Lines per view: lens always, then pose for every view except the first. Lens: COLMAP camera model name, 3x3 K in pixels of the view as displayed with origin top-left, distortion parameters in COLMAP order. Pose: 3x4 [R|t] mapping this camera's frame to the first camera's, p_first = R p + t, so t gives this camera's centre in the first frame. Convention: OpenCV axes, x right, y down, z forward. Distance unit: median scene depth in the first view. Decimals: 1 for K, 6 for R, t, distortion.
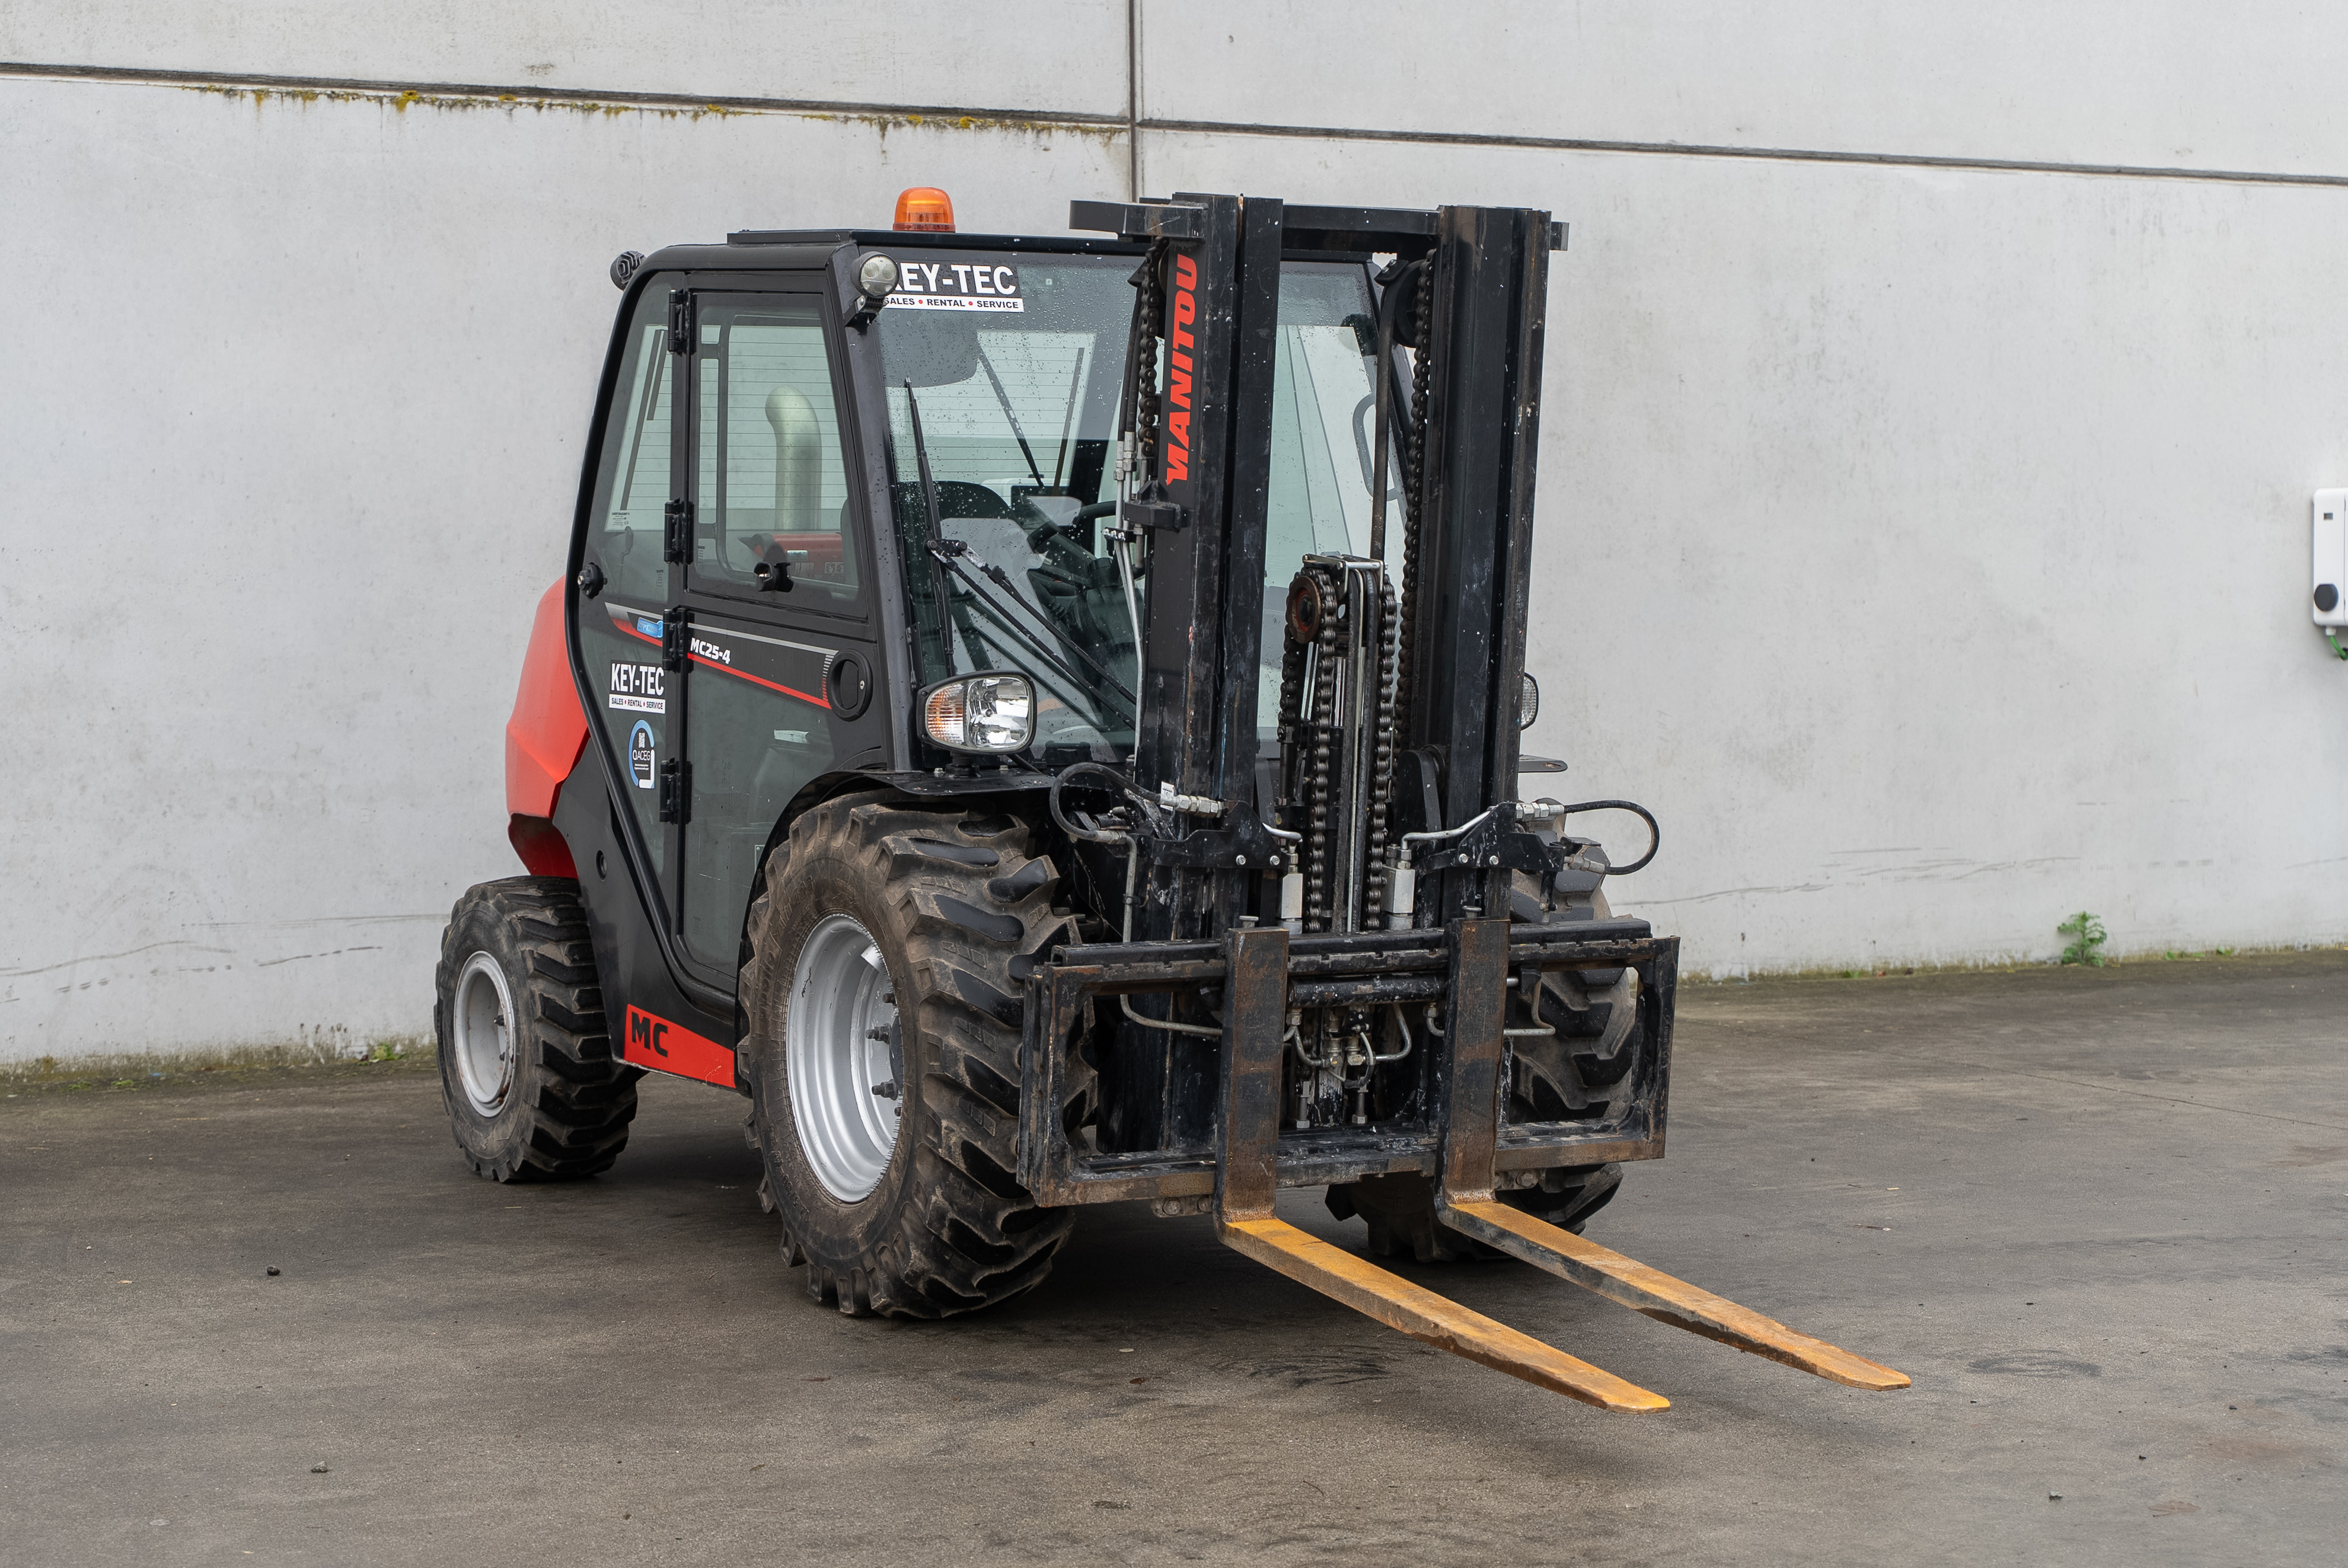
lens RADIAL K [[4206.2, 0, 1174.9], [0, 4206.2, 744.4], [0, 0, 1]] dist [-0.003064, 0.019708]
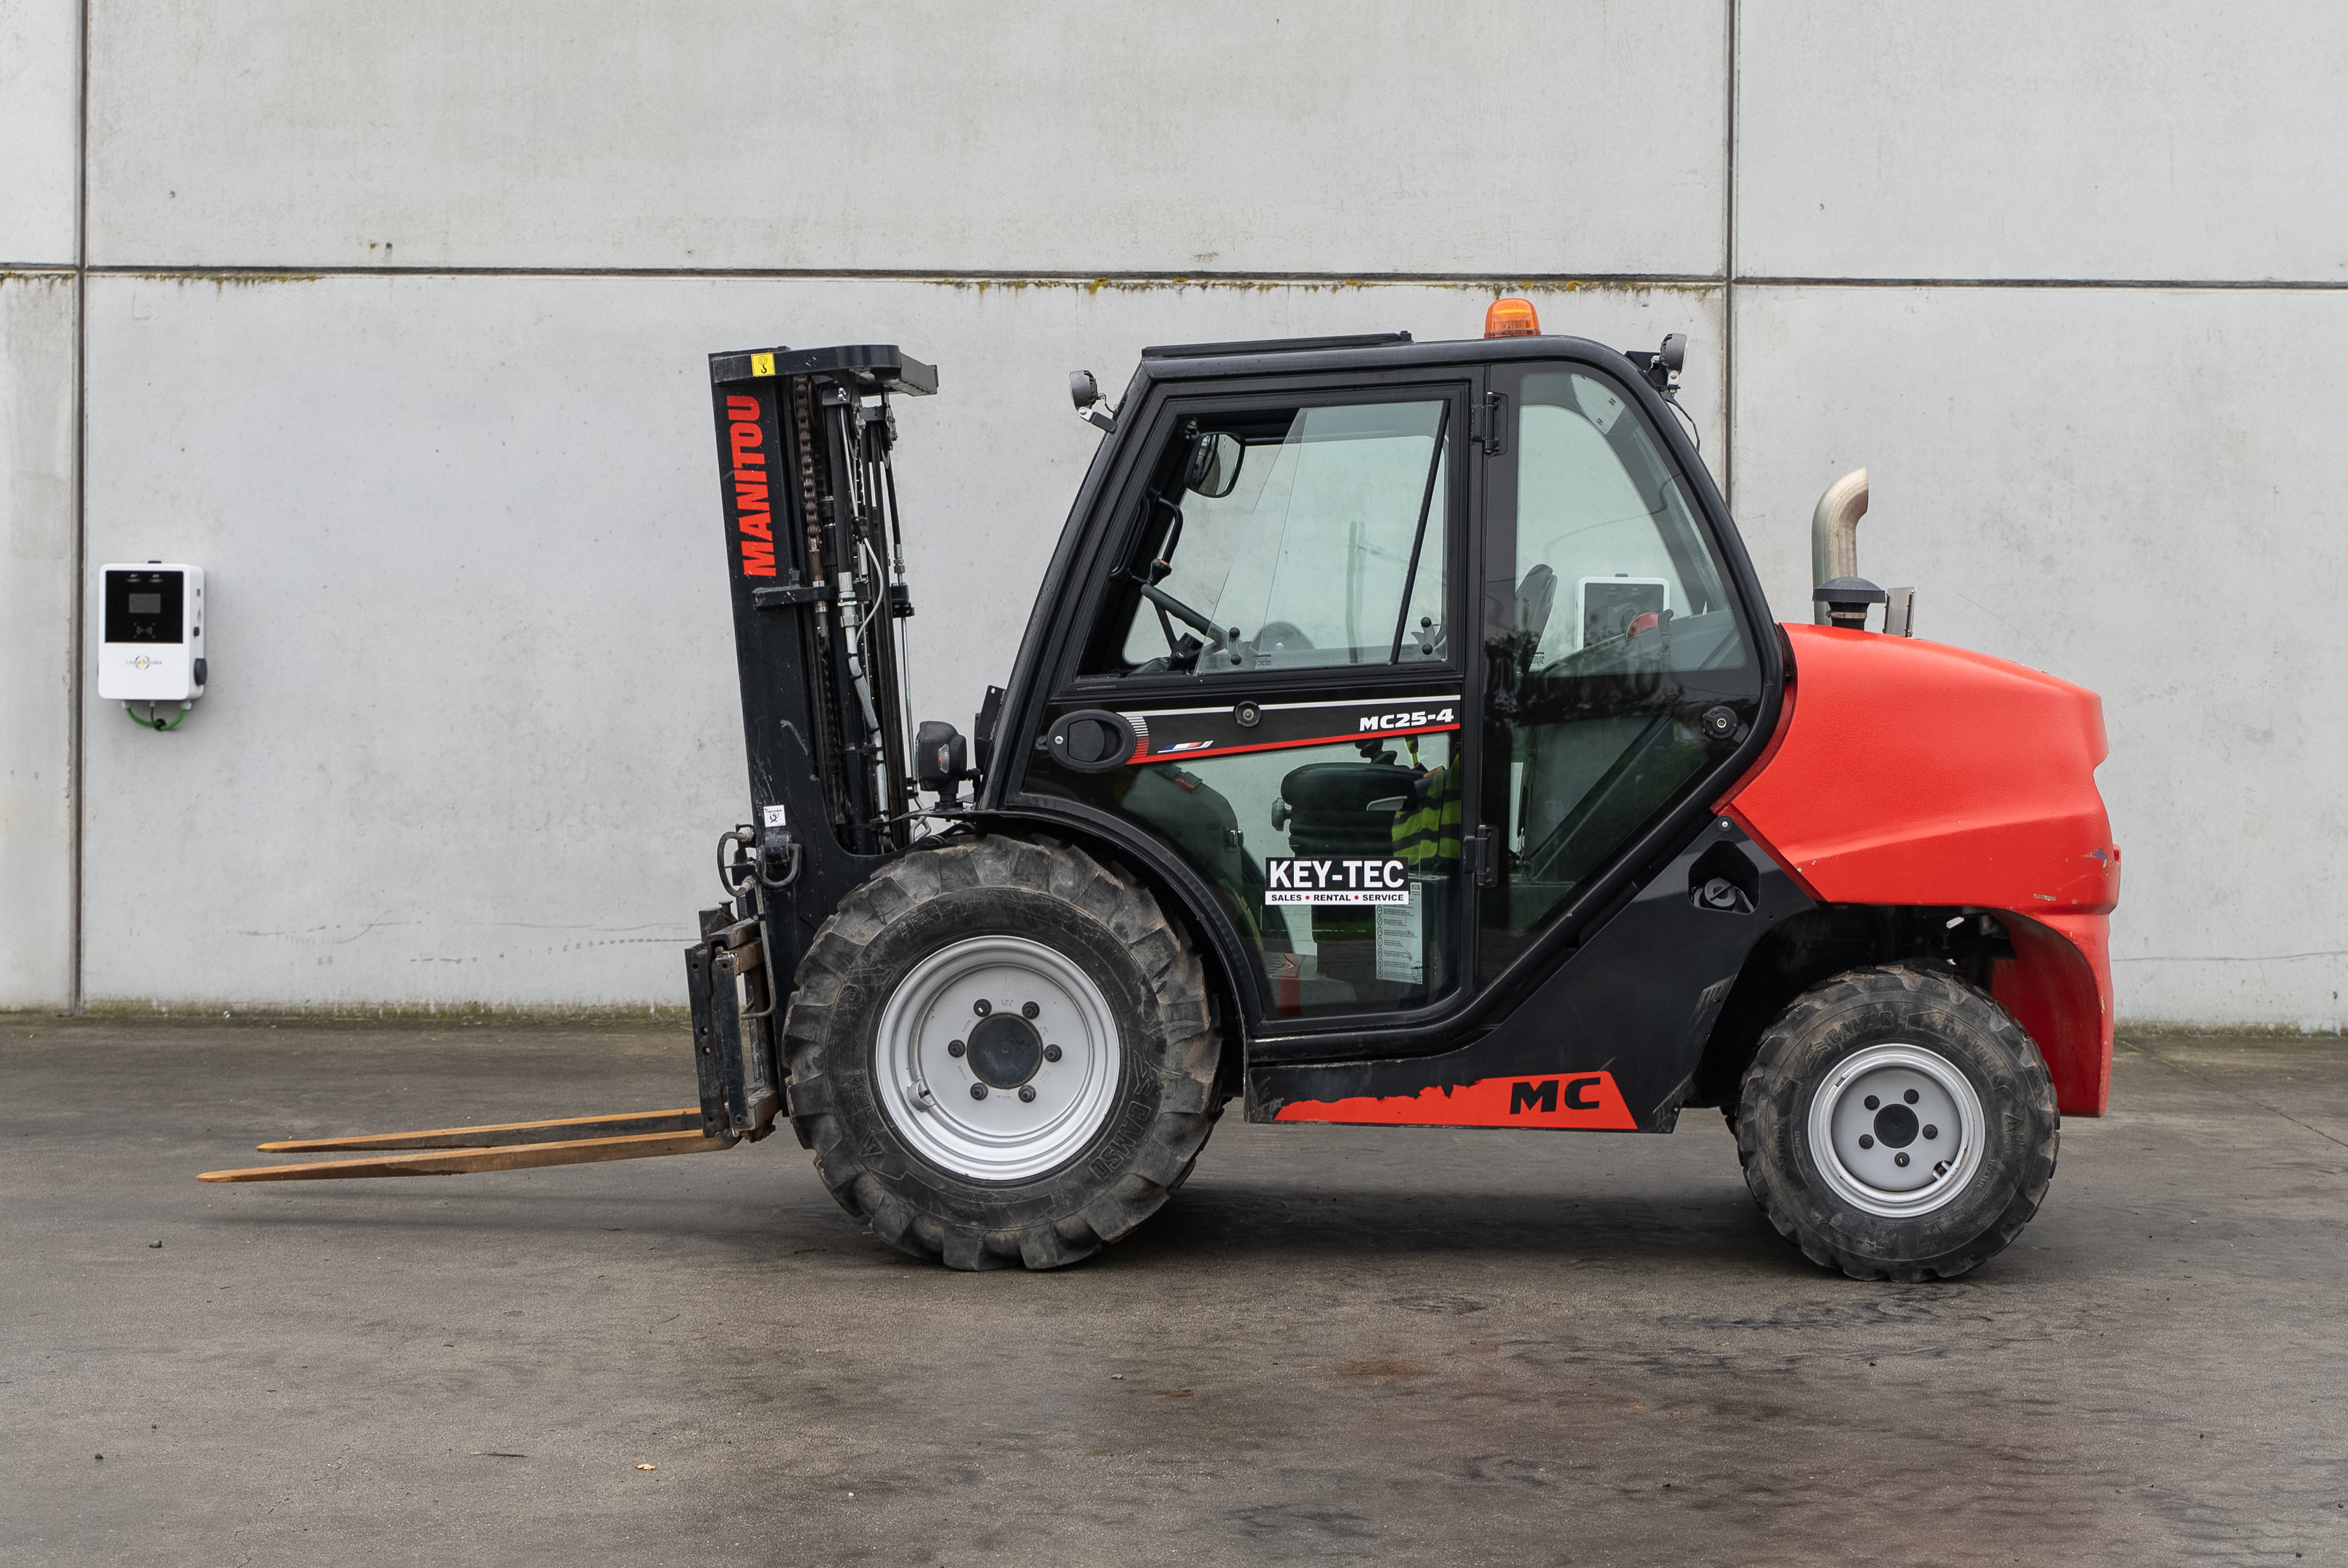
lens RADIAL K [[3355.9, 0, 1165.3], [0, 3355.9, 712.5], [0, 0, 1]] dist [0.005531, -0.074418]
pose [[0.888828, 0.019392, -0.457831, 0.462047], [-0.032098, 0.999285, -0.019989, -0.001474], [0.457116, 0.032462, 0.888815, 0.133657]]
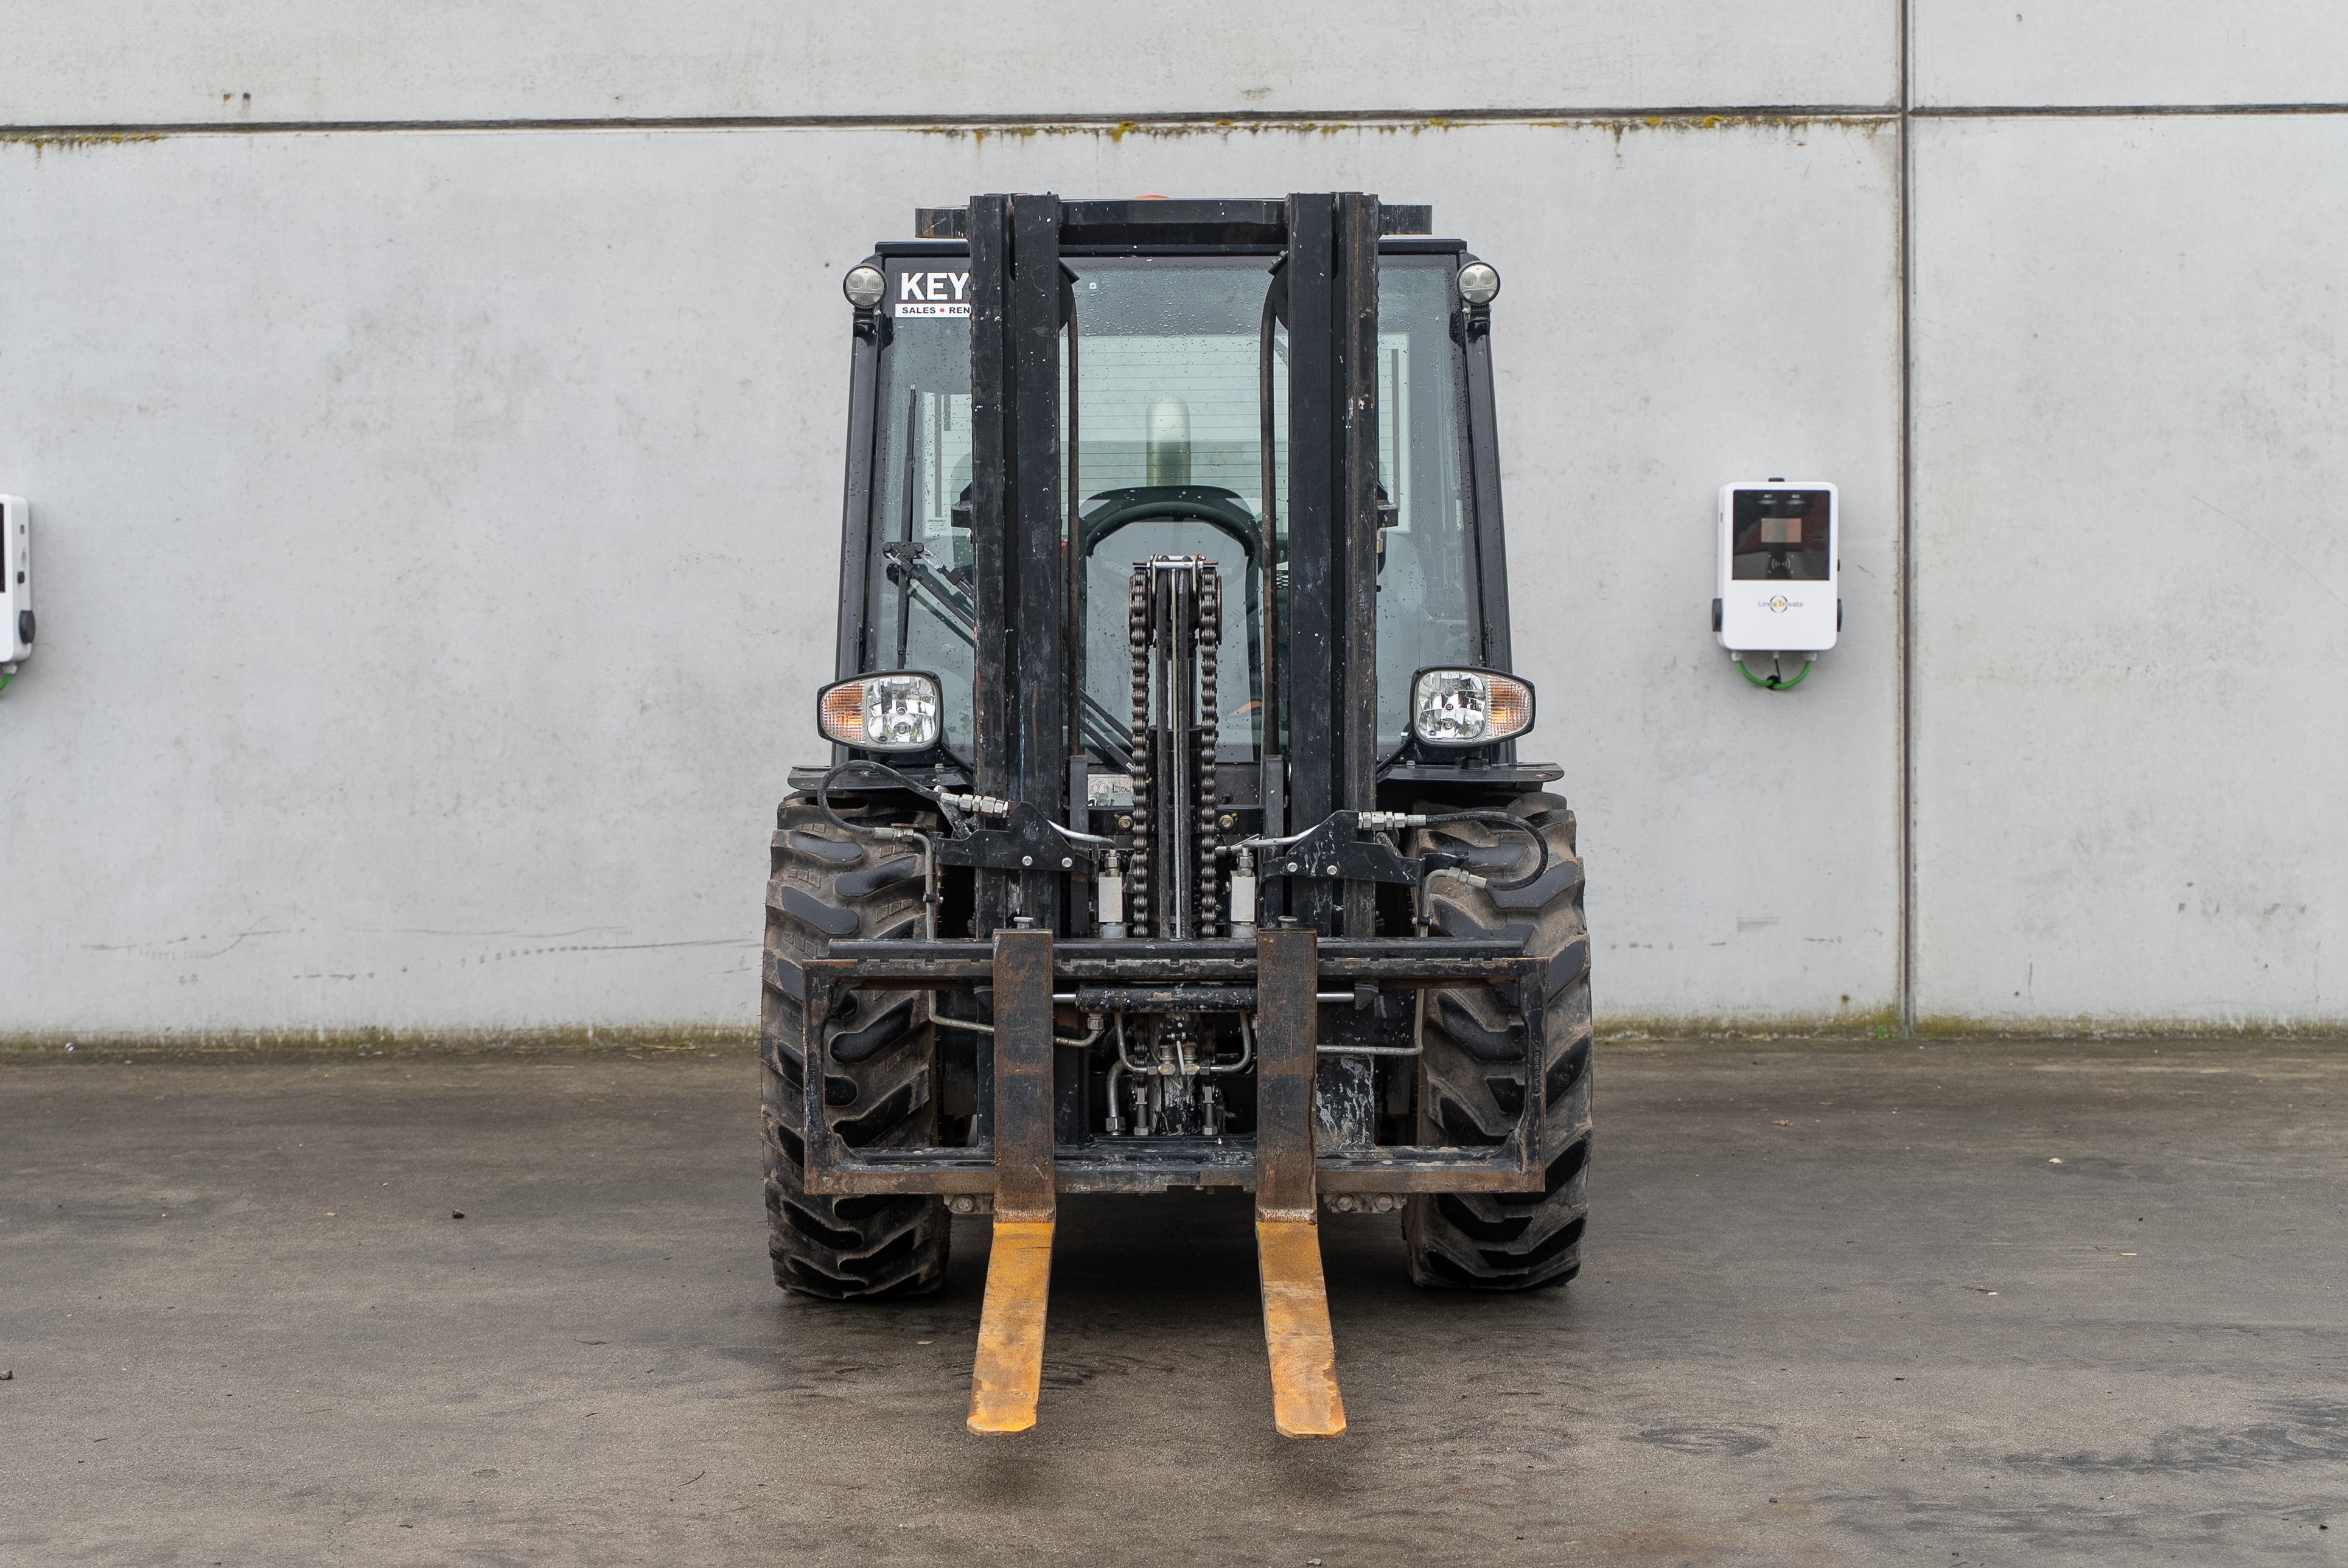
lens RADIAL K [[4113.3, 0, 1174.0], [0, 4113.3, 784.0], [0, 0, 1]] dist [-0.004995, 0.009114]
pose [[0.885378, 0.019703, -0.464454, 0.455649], [-0.016587, 0.999804, 0.010793, -0.001702], [0.464575, -0.001852, 0.885532, 0.139653]]
